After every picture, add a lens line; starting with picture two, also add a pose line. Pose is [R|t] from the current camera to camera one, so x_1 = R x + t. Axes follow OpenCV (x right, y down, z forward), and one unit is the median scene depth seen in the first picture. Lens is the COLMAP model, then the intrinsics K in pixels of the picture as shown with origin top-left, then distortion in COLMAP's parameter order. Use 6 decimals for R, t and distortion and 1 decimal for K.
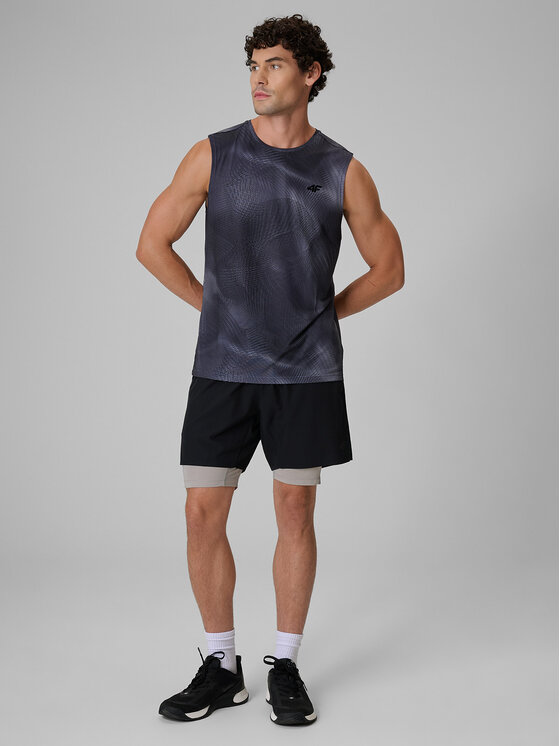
lens RADIAL K [[876.7, 0, 280.0], [0, 876.7, 373.0], [0, 0, 1]] dist [0.009746, -0.003190]
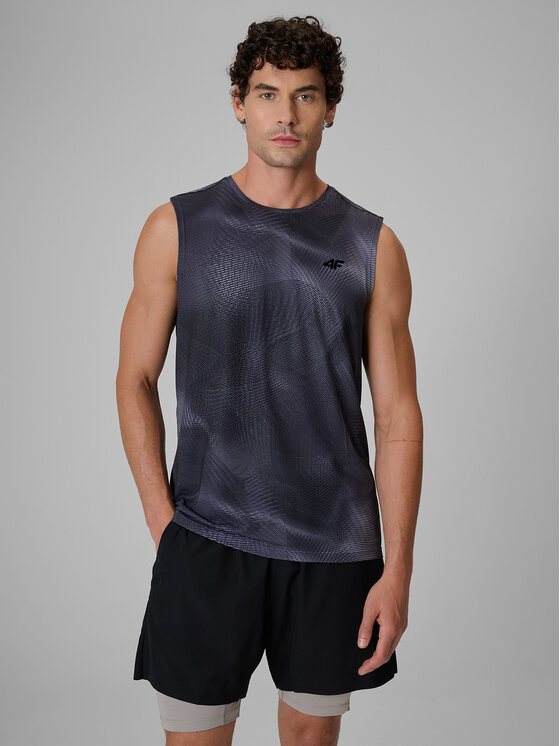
lens RADIAL K [[1141.7, 0, 280.0], [0, 1141.7, 373.0], [0, 0, 1]] dist [-0.028631, -0.031845]
pose [[0.998674, -0.046055, 0.023014, -0.025834], [0.049070, 0.986743, -0.154696, 0.004378], [-0.015585, 0.155620, 0.987694, 0.153707]]
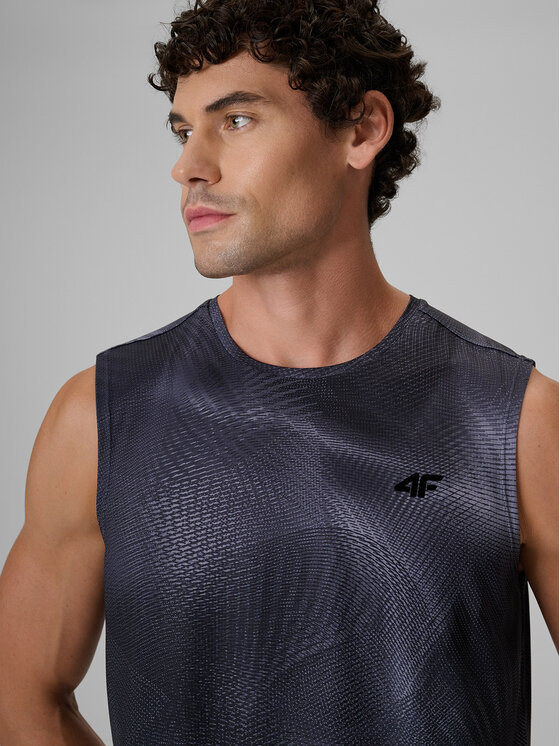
lens RADIAL K [[1004.0, 0, 280.0], [0, 1004.0, 373.0], [0, 0, 1]] dist [-0.127107, -0.015112]
pose [[0.976045, -0.095344, -0.195567, 0.064863], [0.058919, 0.981110, -0.184258, -0.188571], [0.209440, 0.168321, 0.963225, 0.648945]]
